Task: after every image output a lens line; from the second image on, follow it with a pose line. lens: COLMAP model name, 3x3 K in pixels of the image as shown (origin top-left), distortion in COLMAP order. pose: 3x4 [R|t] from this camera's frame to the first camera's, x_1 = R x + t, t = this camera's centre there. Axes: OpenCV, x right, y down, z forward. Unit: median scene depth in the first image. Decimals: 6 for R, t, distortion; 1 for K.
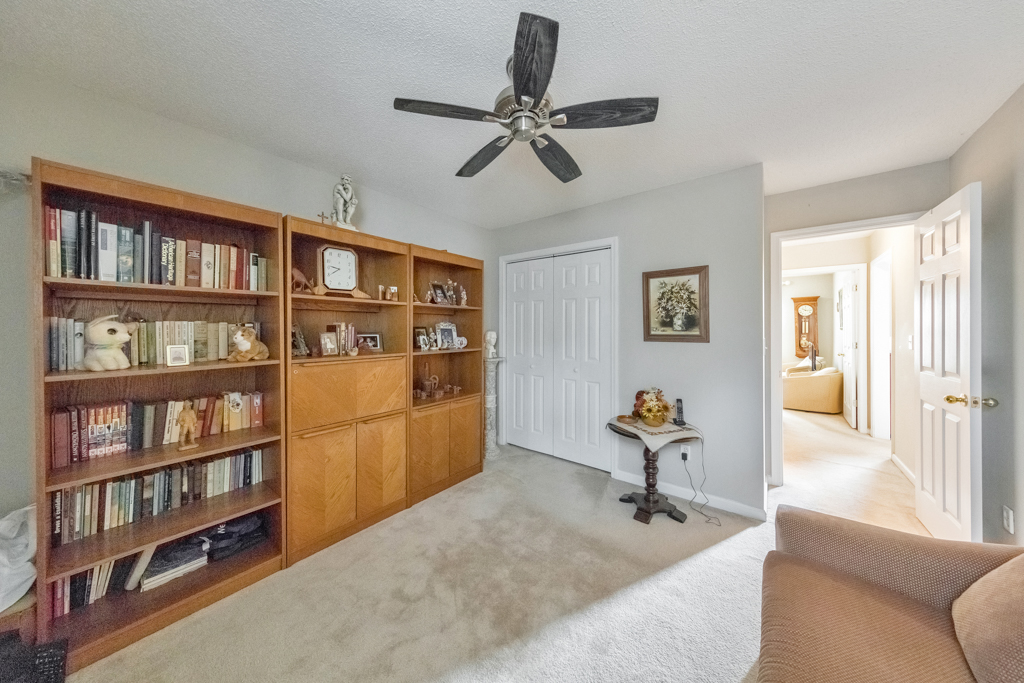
lens RADIAL K [[328.4, 0, 508.1], [0, 328.4, 324.0], [0, 0, 1]] dist [-0.000114, -0.000077]
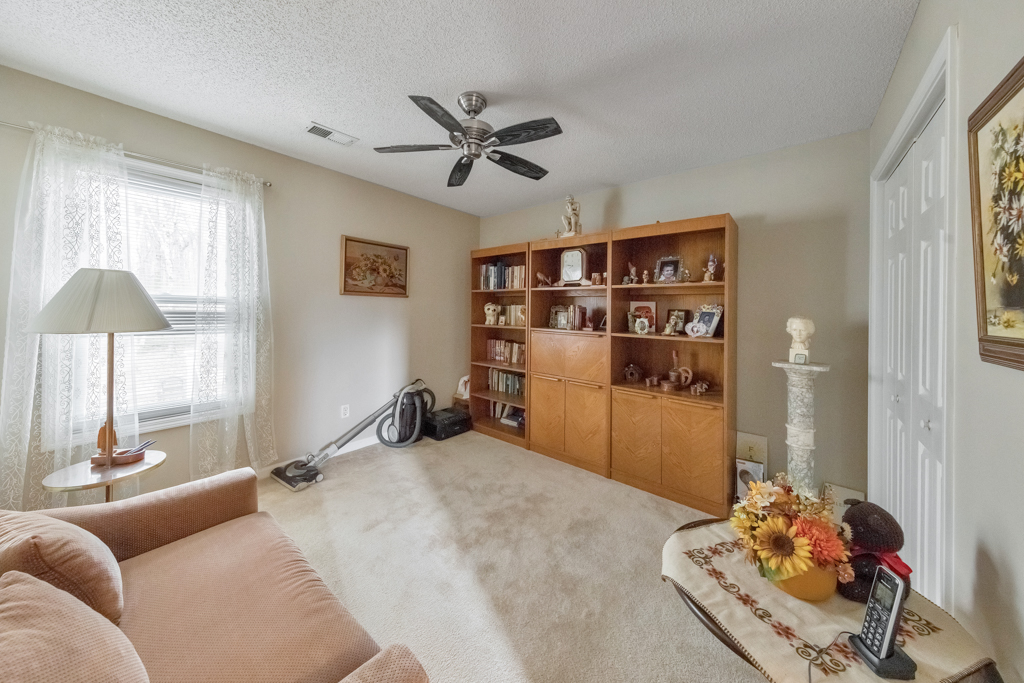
lens RADIAL K [[337.7, 0, 511.9], [0, 337.7, 308.3], [0, 0, 1]] dist [0.000965, 0.000001]
pose [[-0.019103, -0.001443, -0.999816, 1.060604], [-0.004103, 0.999991, -0.001365, 0.013781], [0.999809, 0.004077, -0.019109, 0.934856]]
